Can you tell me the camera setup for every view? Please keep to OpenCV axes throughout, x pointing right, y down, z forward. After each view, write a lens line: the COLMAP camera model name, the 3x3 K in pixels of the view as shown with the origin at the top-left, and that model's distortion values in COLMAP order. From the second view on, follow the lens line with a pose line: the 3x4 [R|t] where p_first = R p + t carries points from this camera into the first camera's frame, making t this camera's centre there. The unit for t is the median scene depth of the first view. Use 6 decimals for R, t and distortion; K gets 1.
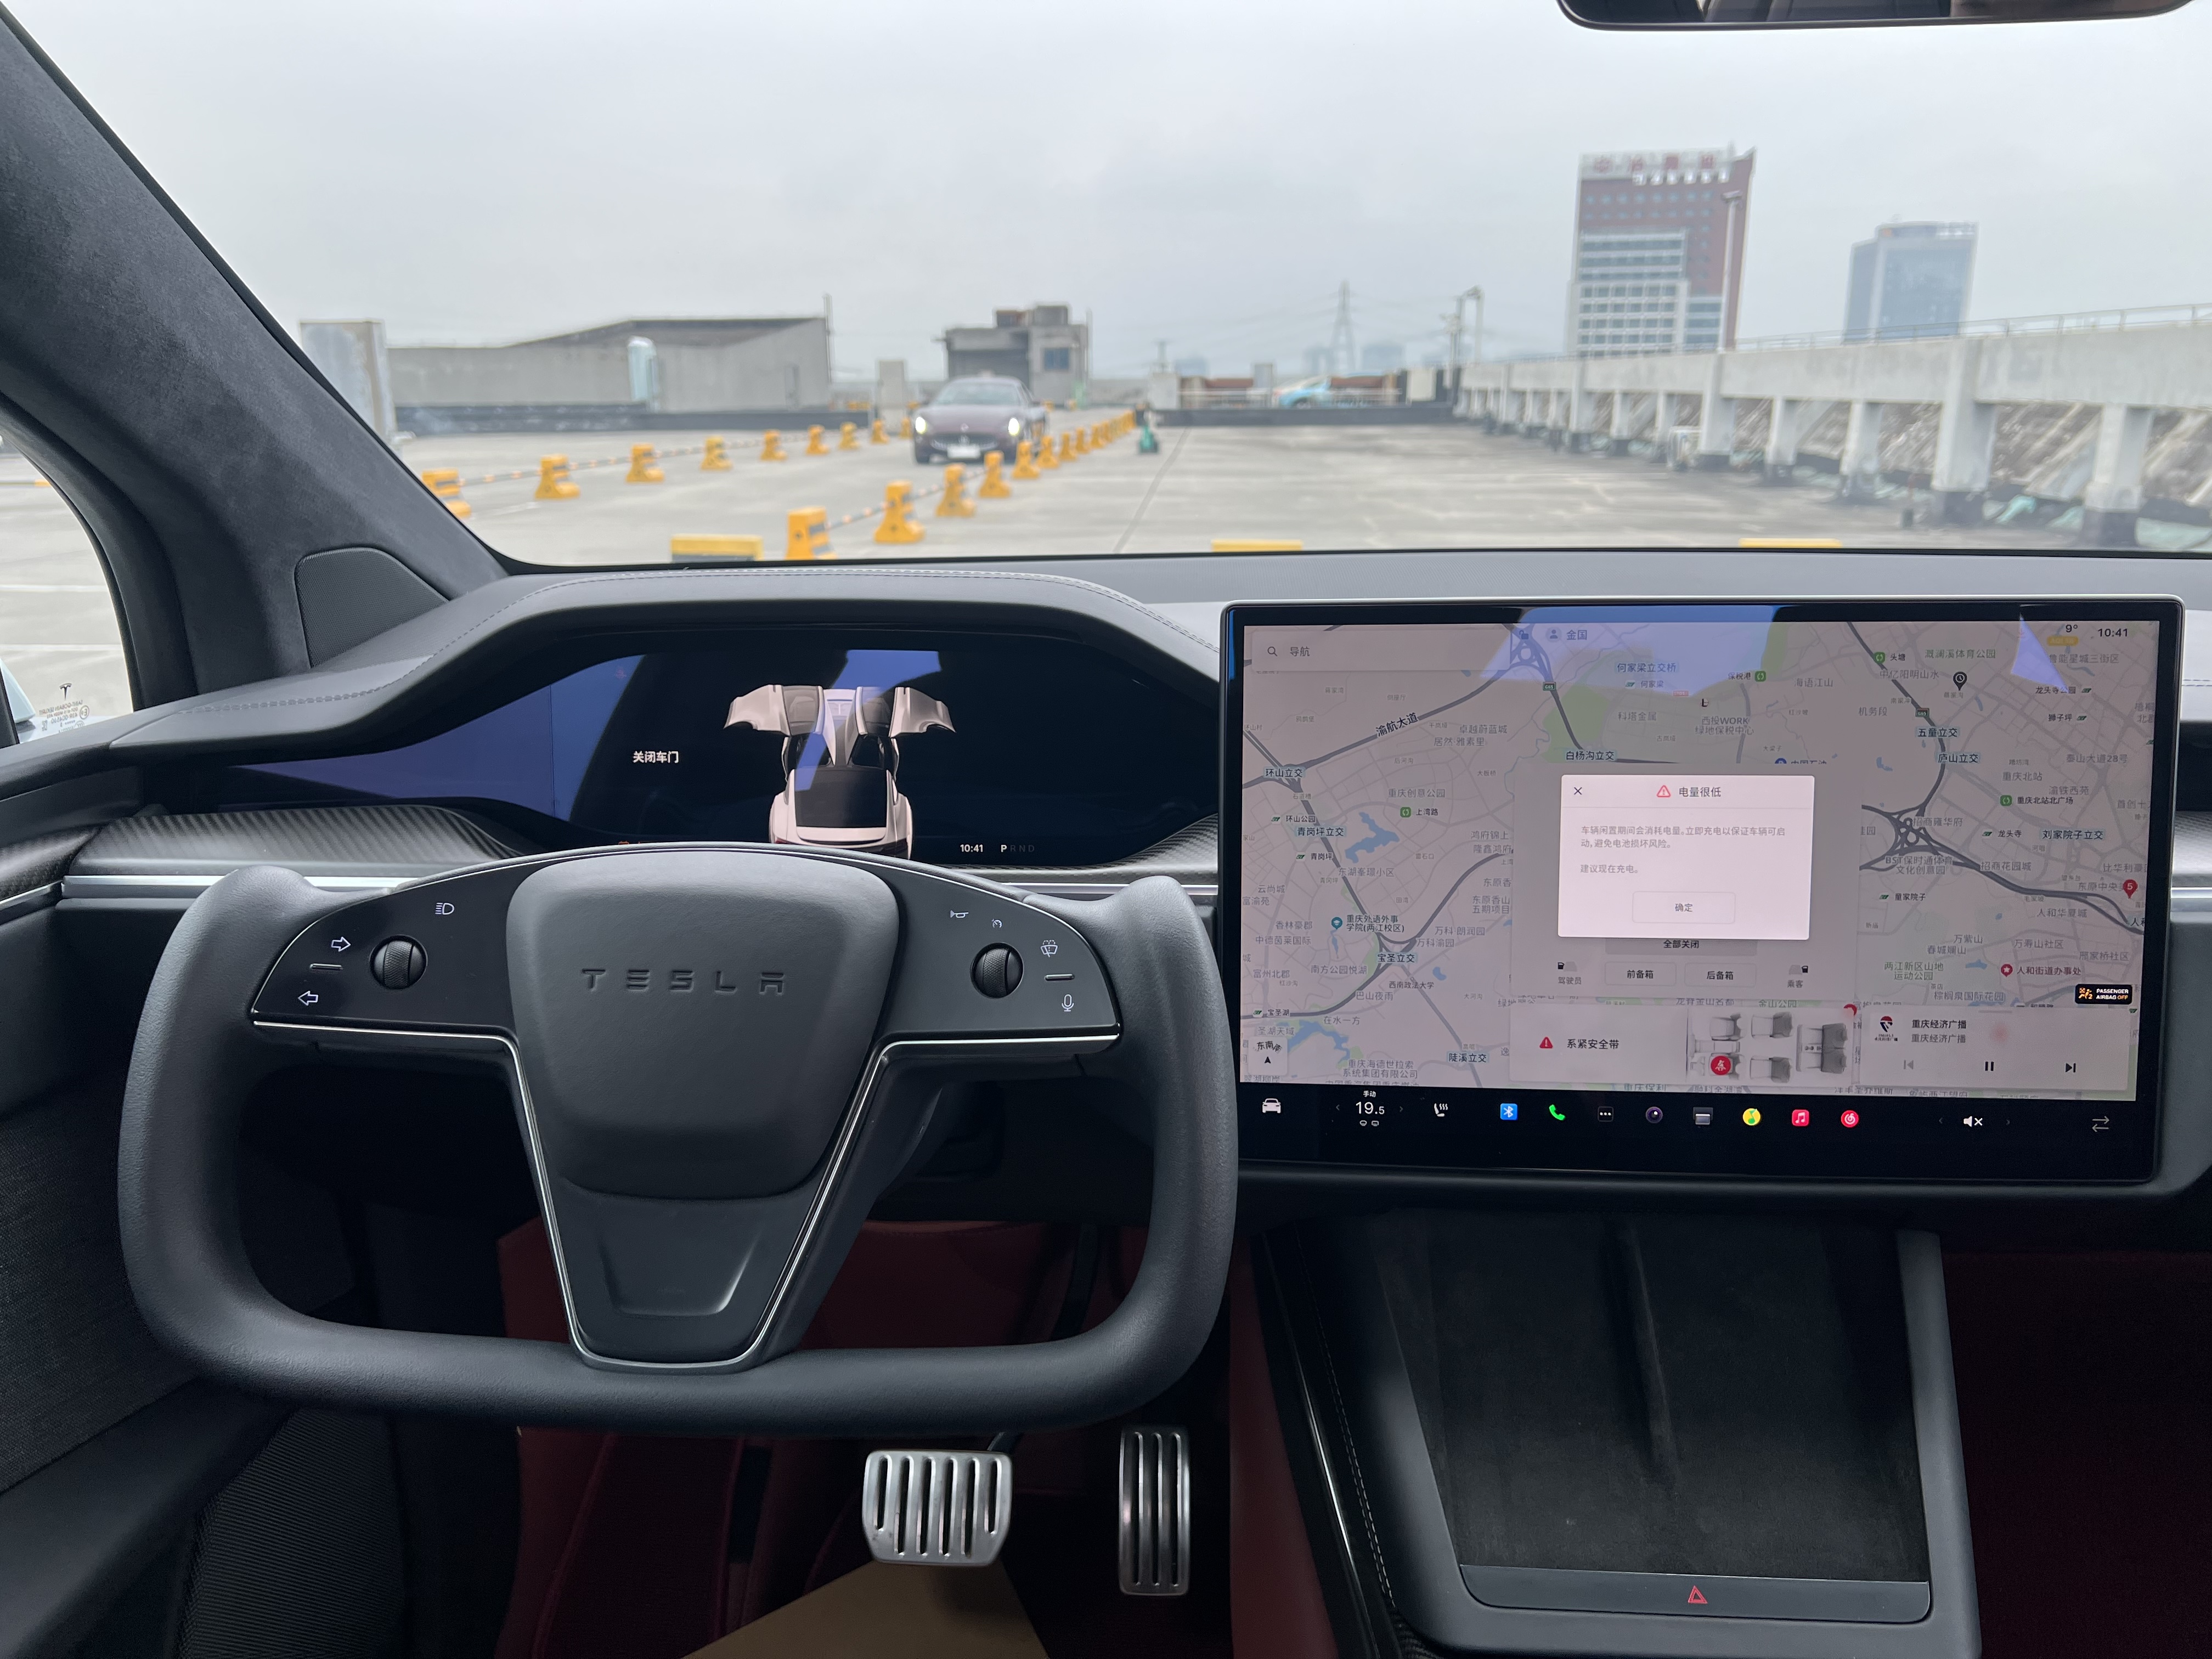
lens RADIAL K [[1675.5, 0, 1085.8], [0, 1675.5, 838.9], [0, 0, 1]] dist [0.024083, -0.026930]
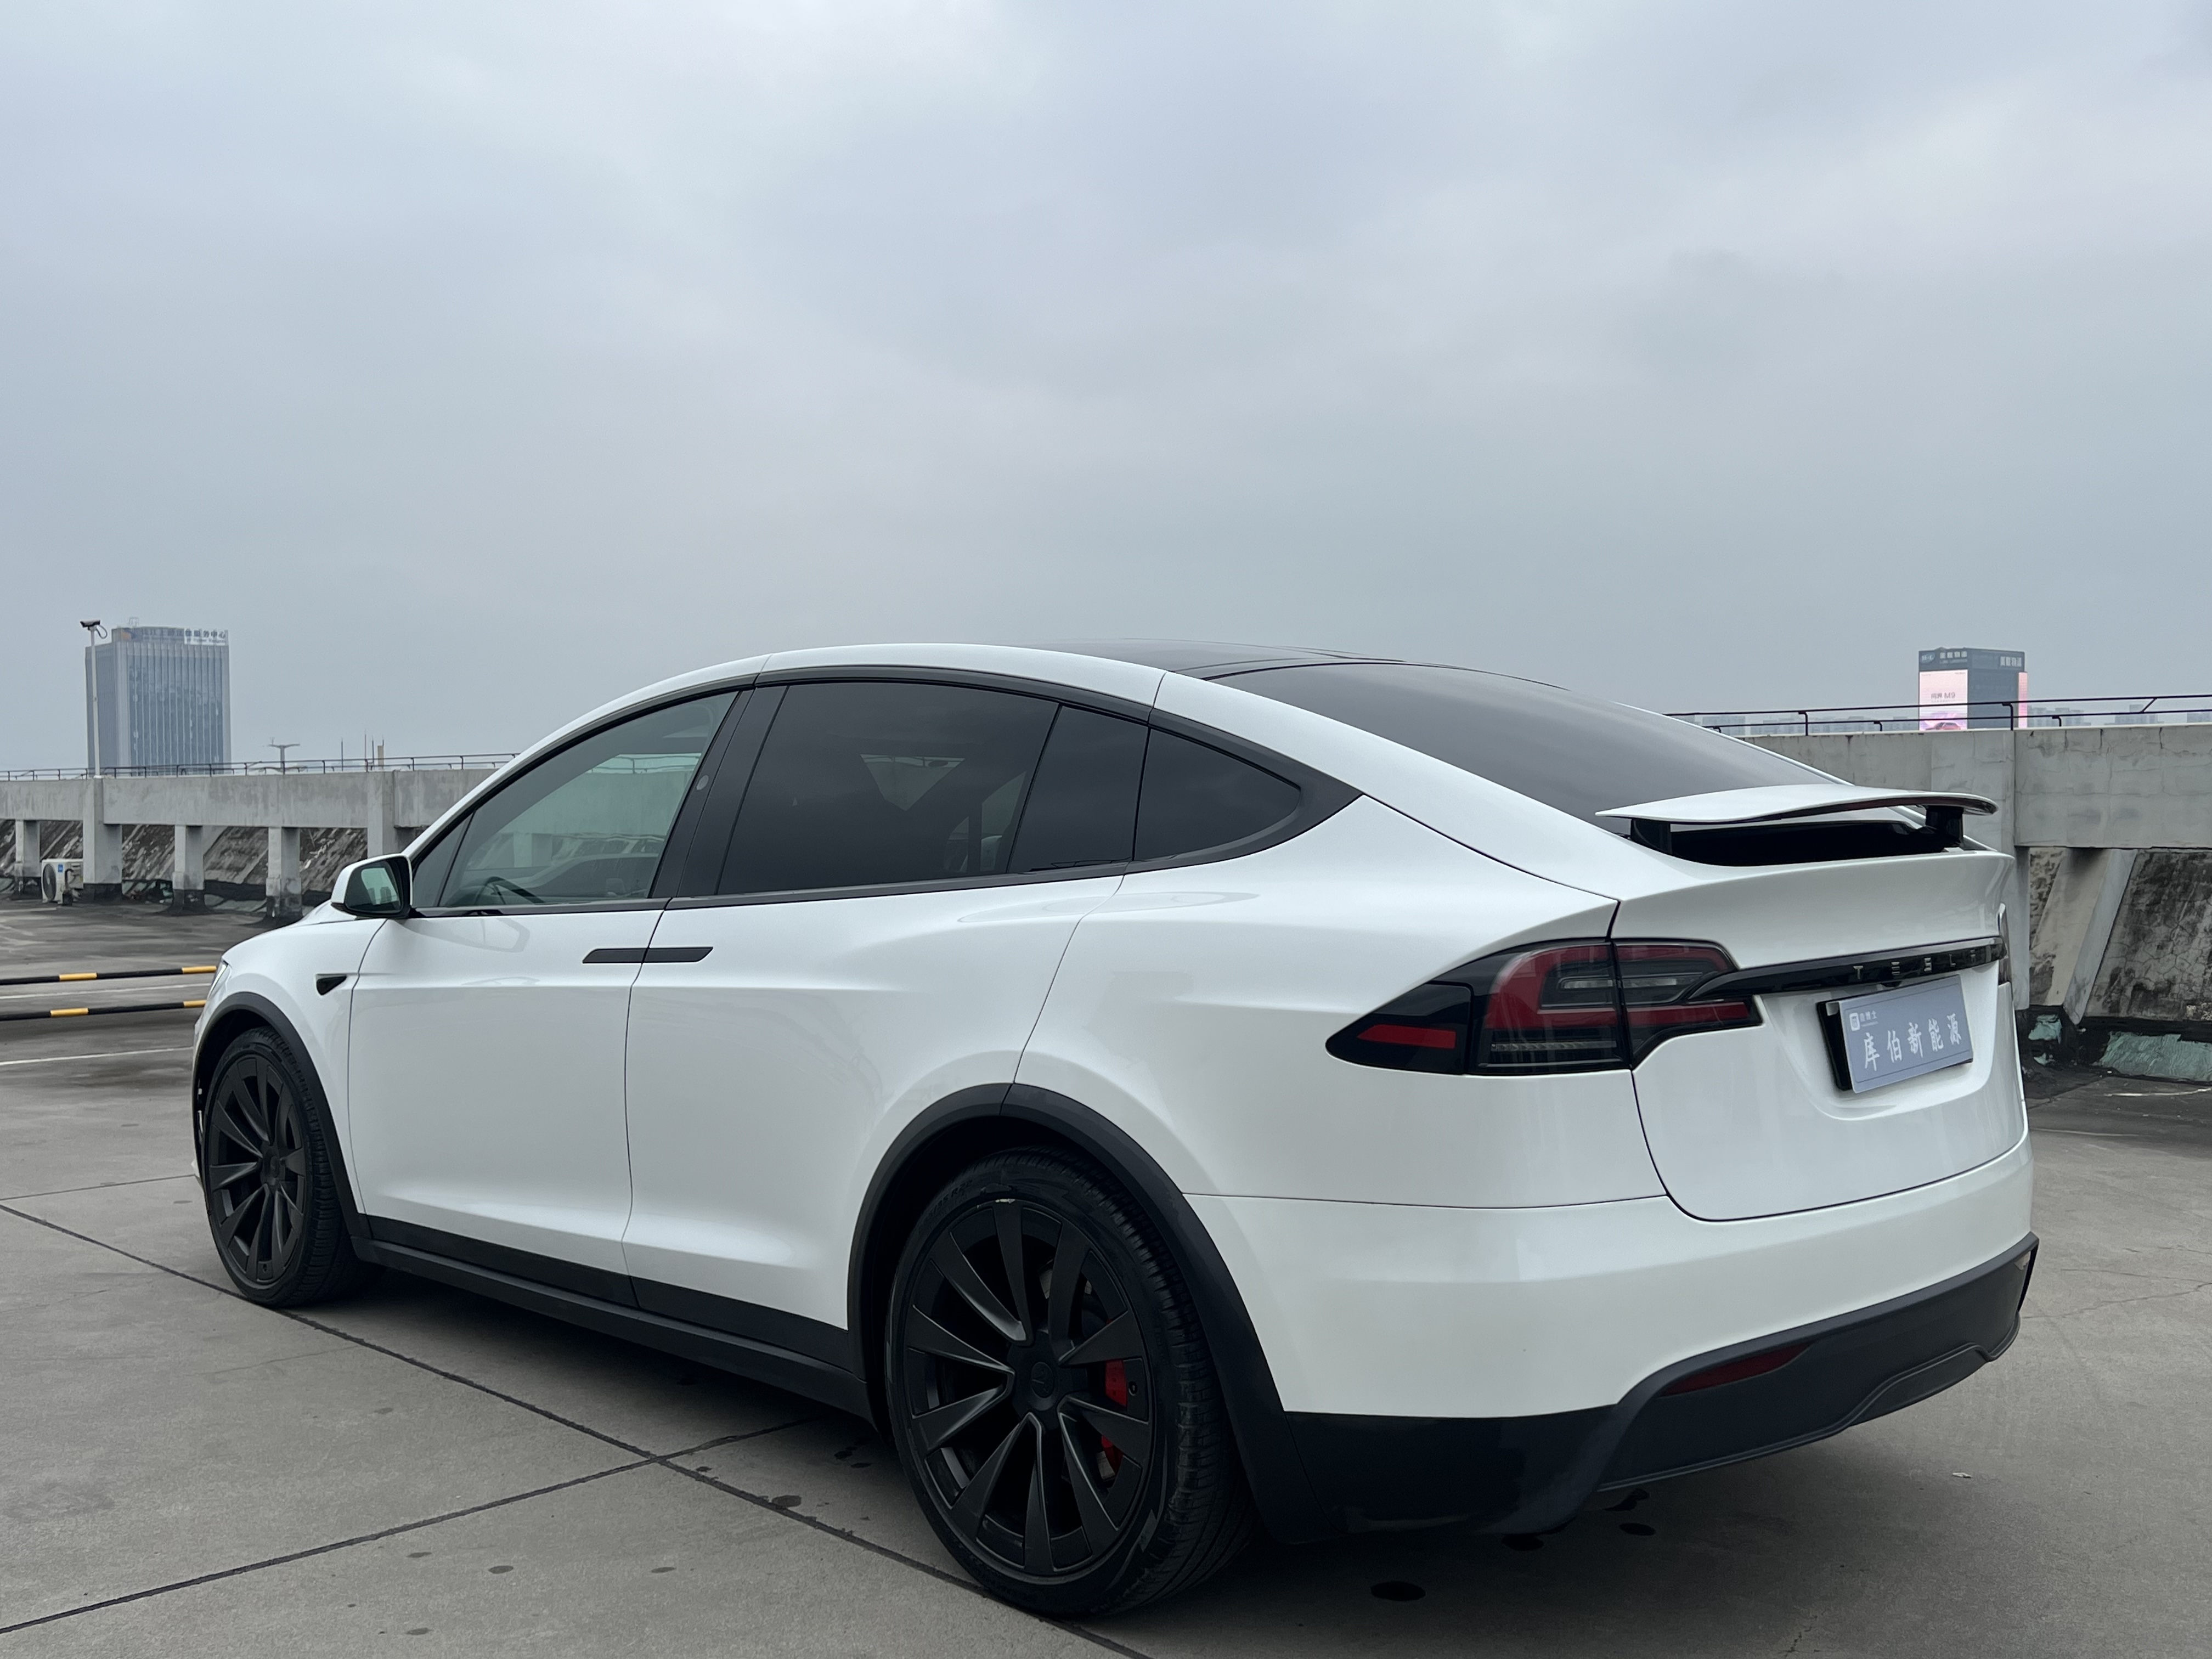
lens RADIAL K [[2124.3, 0, 1093.6], [0, 2124.3, 837.6], [0, 0, 1]] dist [0.027623, 0.000000]
pose [[0.660478, -0.010885, 0.750766, -0.237647], [0.196543, 0.967537, -0.158879, 0.065221], [-0.724665, 0.252494, 0.641176, -0.250058]]
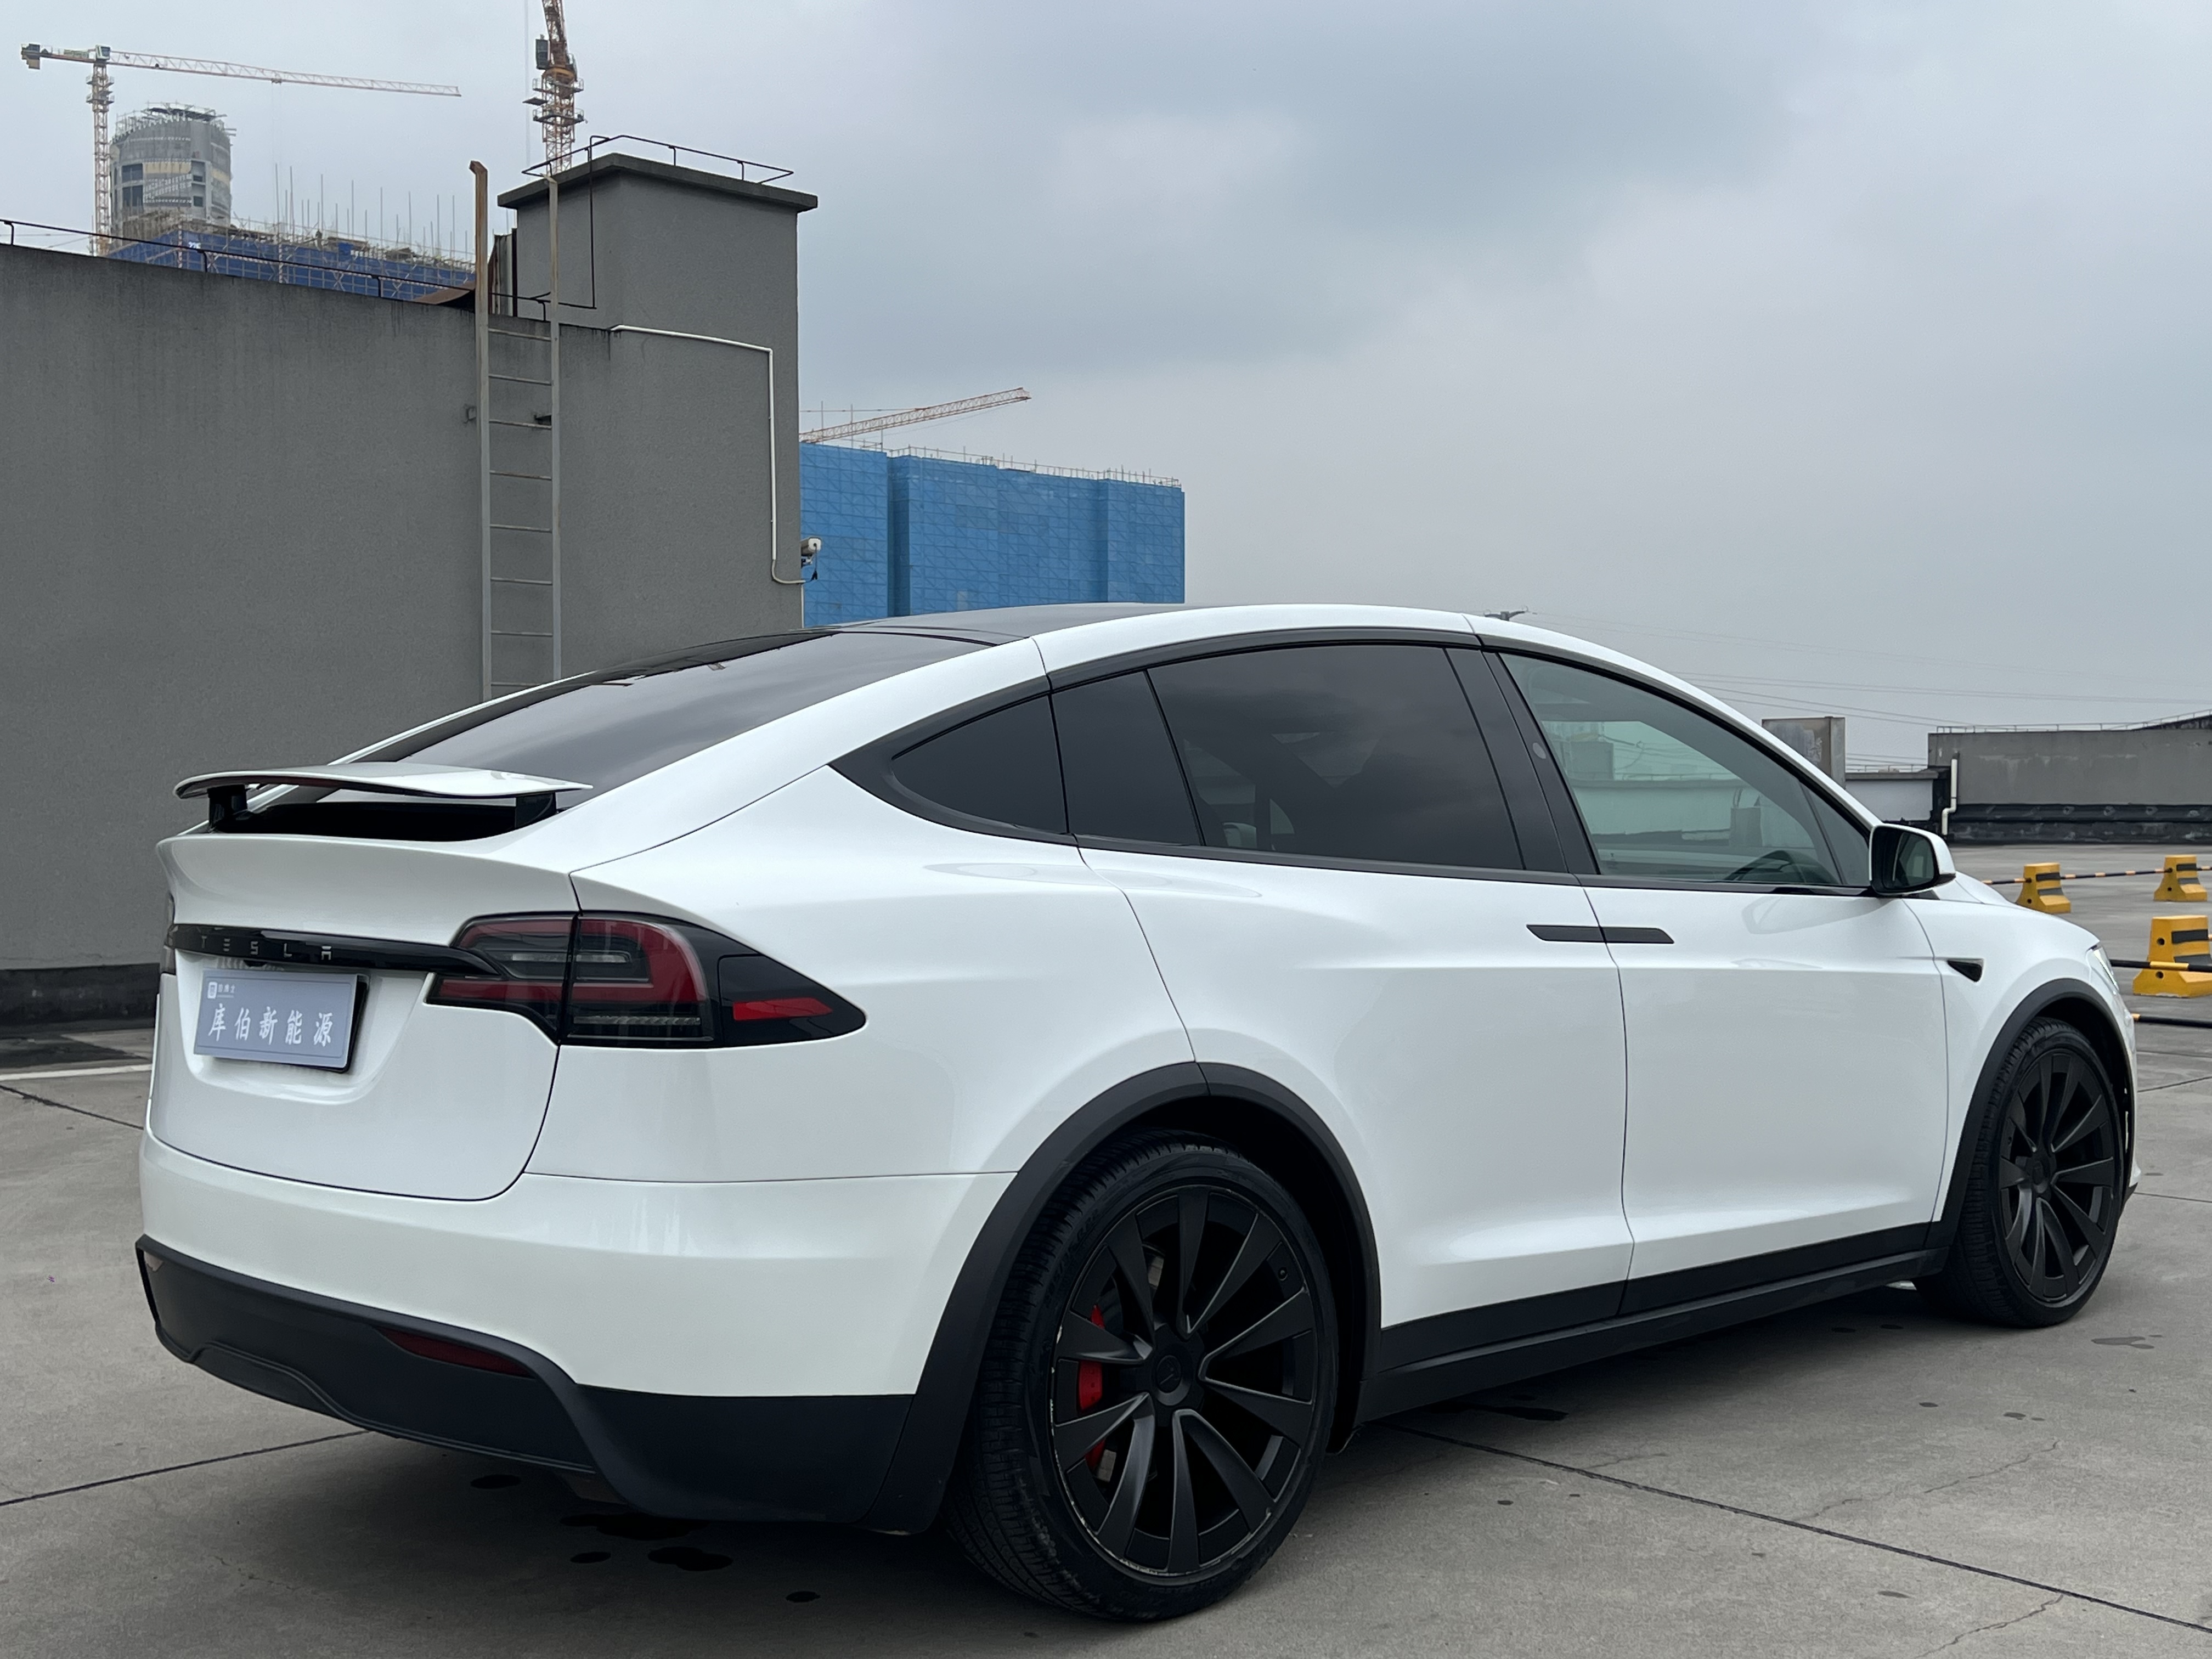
lens RADIAL K [[2507.8, 0, 1093.3], [0, 2507.8, 820.1], [0, 0, 1]] dist [0.020496, 0.000000]
pose [[0.735880, 0.013438, -0.676978, 0.255199], [-0.178481, 0.968294, -0.174789, 0.077428], [0.653165, 0.249452, 0.714947, -0.300484]]
